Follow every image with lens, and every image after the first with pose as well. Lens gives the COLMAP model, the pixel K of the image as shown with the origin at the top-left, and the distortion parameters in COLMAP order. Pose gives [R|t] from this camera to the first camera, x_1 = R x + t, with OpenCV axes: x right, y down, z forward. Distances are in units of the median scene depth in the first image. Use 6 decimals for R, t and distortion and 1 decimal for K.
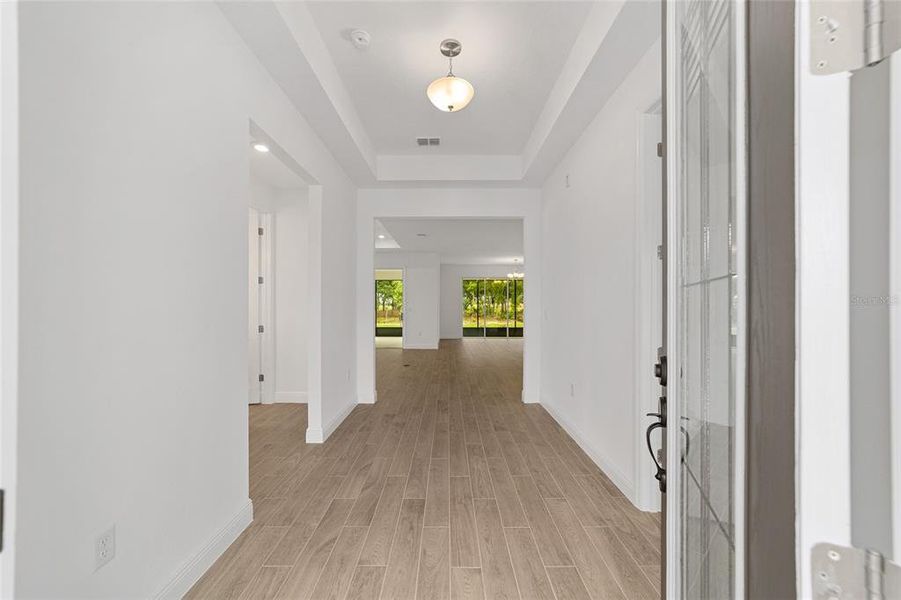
lens RADIAL K [[339.1, 0, 448.9], [0, 339.1, 304.2], [0, 0, 1]] dist [0.002495, 0.000594]
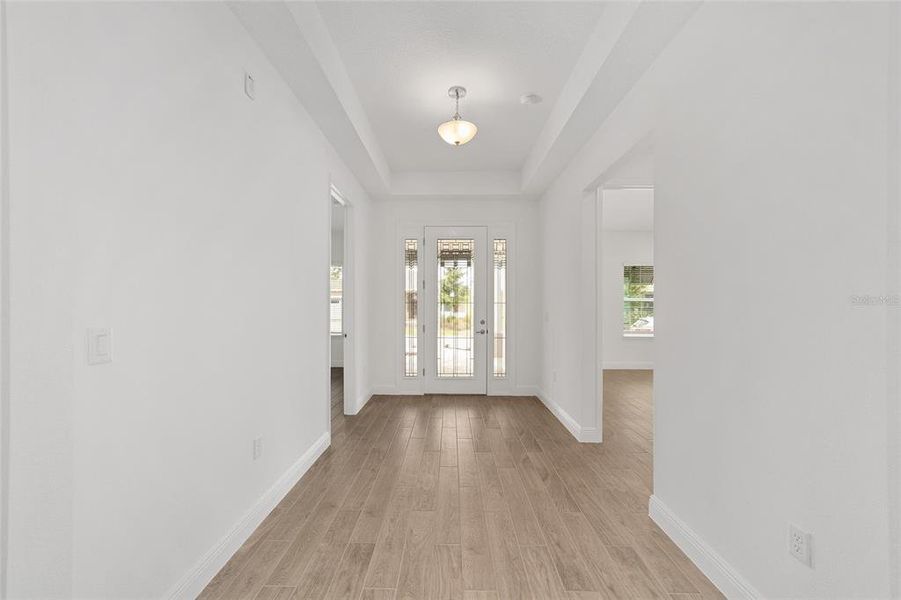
lens RADIAL K [[339.1, 0, 449.9], [0, 339.1, 302.8], [0, 0, 1]] dist [0.002495, 0.000594]
pose [[-0.999957, -0.001636, 0.009131, 0.018920], [-0.001705, 0.999970, -0.007529, -0.004305], [-0.009119, -0.007544, -0.999930, 2.158594]]
